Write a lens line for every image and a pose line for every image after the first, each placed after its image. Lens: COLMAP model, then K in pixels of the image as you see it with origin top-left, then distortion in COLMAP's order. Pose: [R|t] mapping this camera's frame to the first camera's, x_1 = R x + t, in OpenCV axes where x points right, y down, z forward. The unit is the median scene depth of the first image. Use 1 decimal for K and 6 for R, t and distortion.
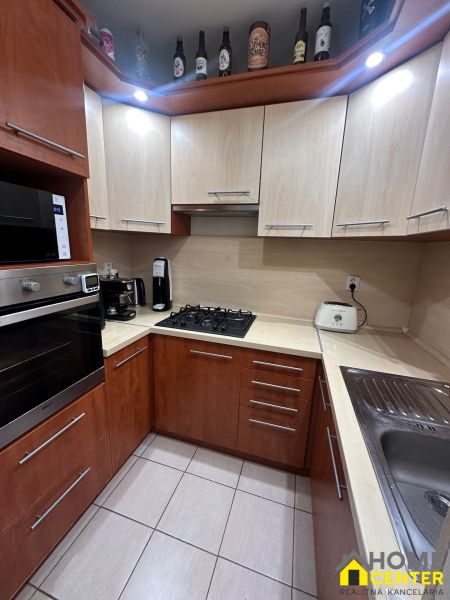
lens RADIAL K [[239.3, 0, 224.4], [0, 239.3, 300.1], [0, 0, 1]] dist [0.001360, -0.000142]
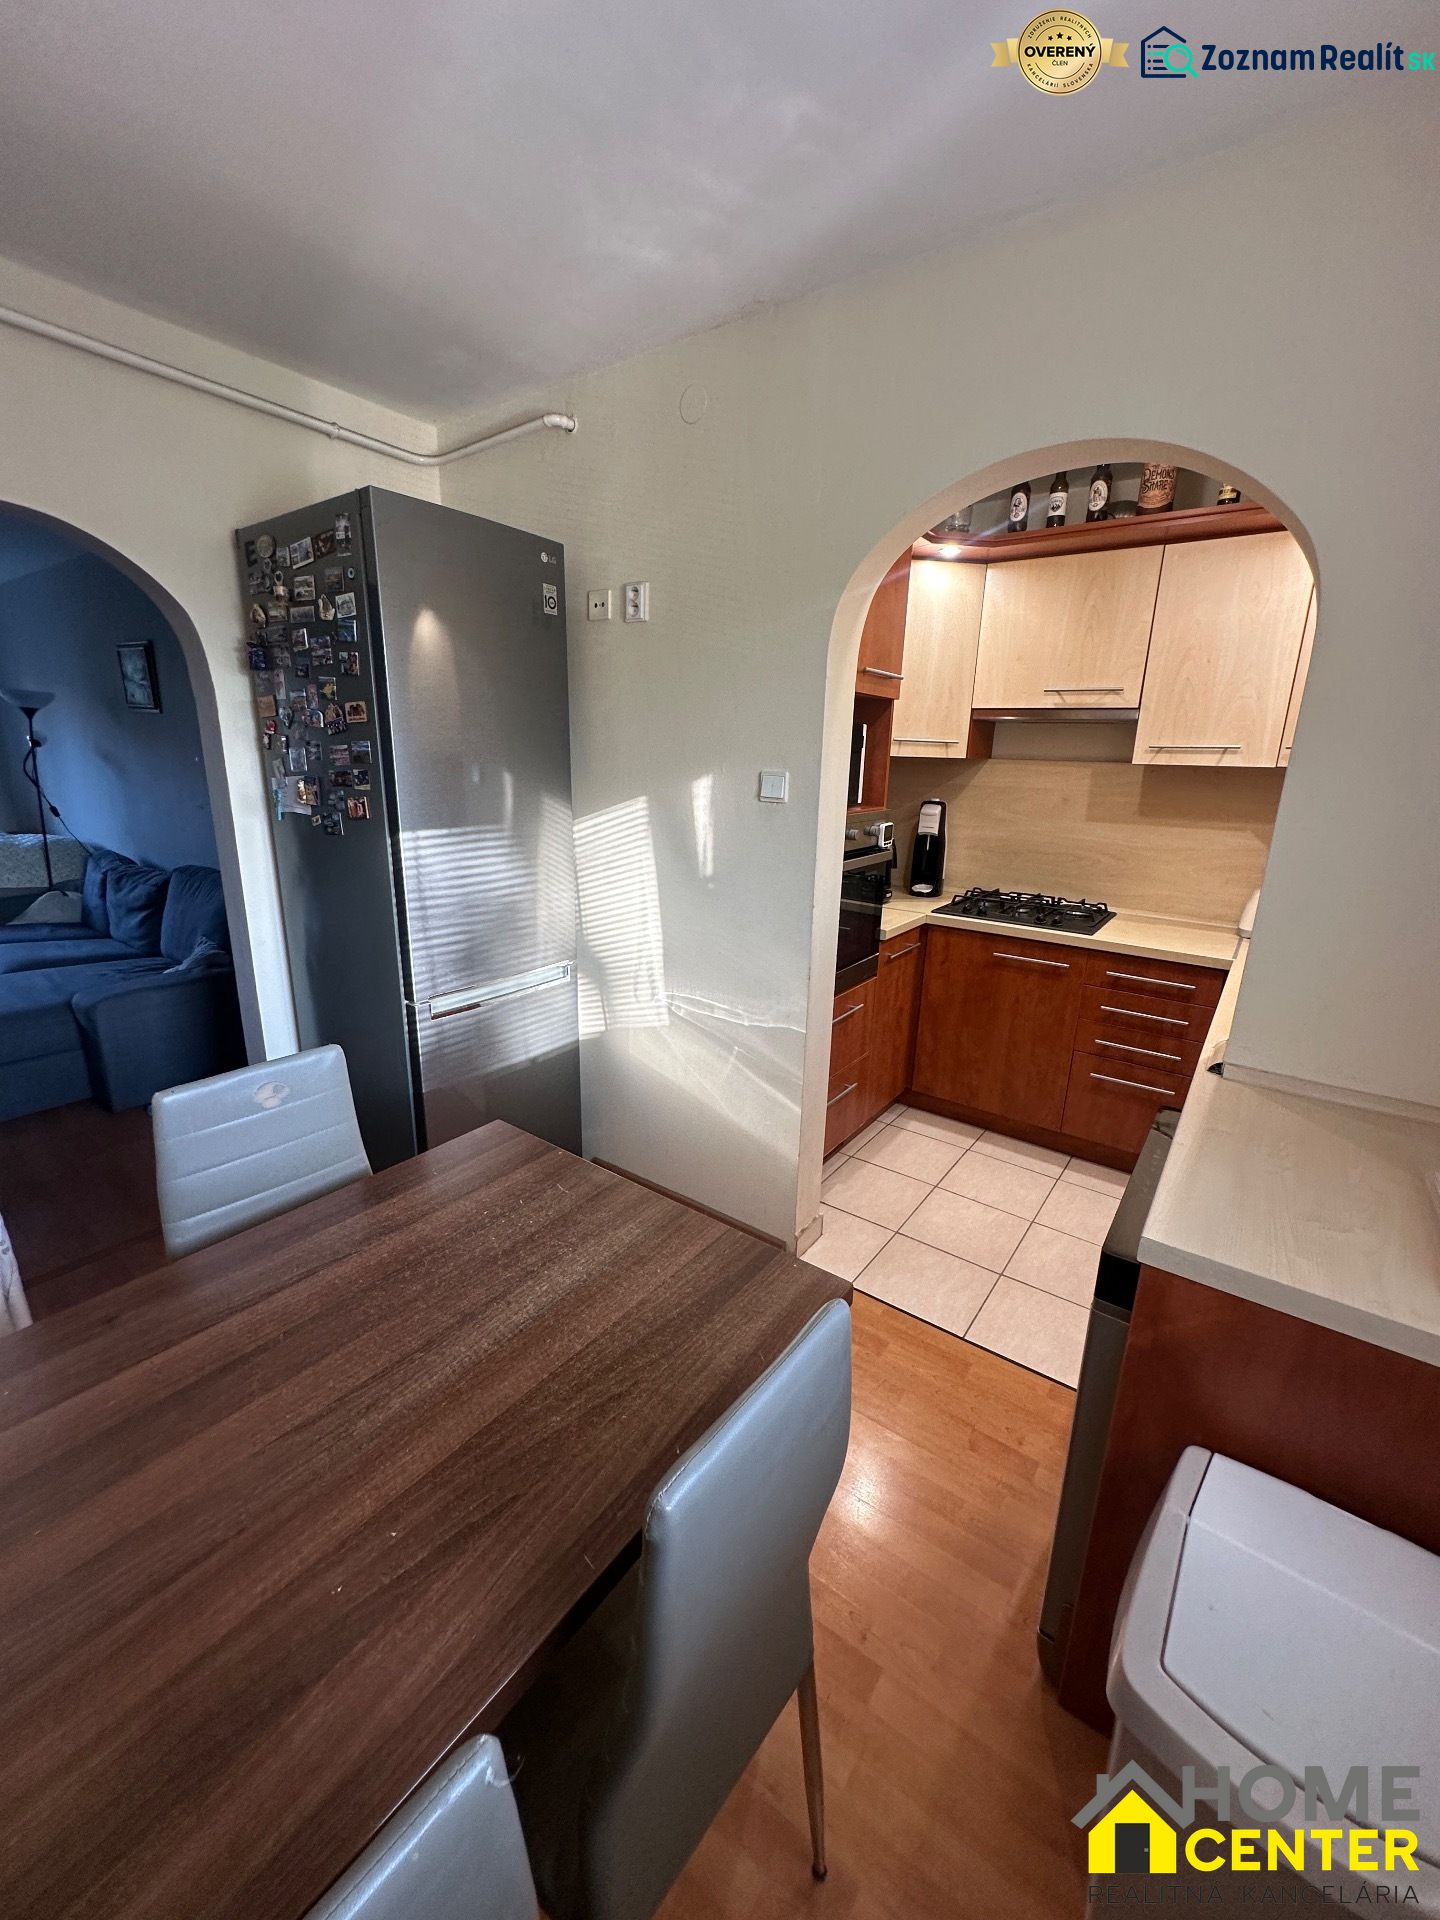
lens RADIAL K [[765.7, 0, 723.8], [0, 765.7, 955.9], [0, 0, 1]] dist [0.001360, -0.000142]
pose [[0.944775, 0.072170, -0.319674, -0.179634], [-0.060574, 0.997099, 0.046084, 0.179249], [0.322072, -0.024175, 0.946406, -1.151981]]
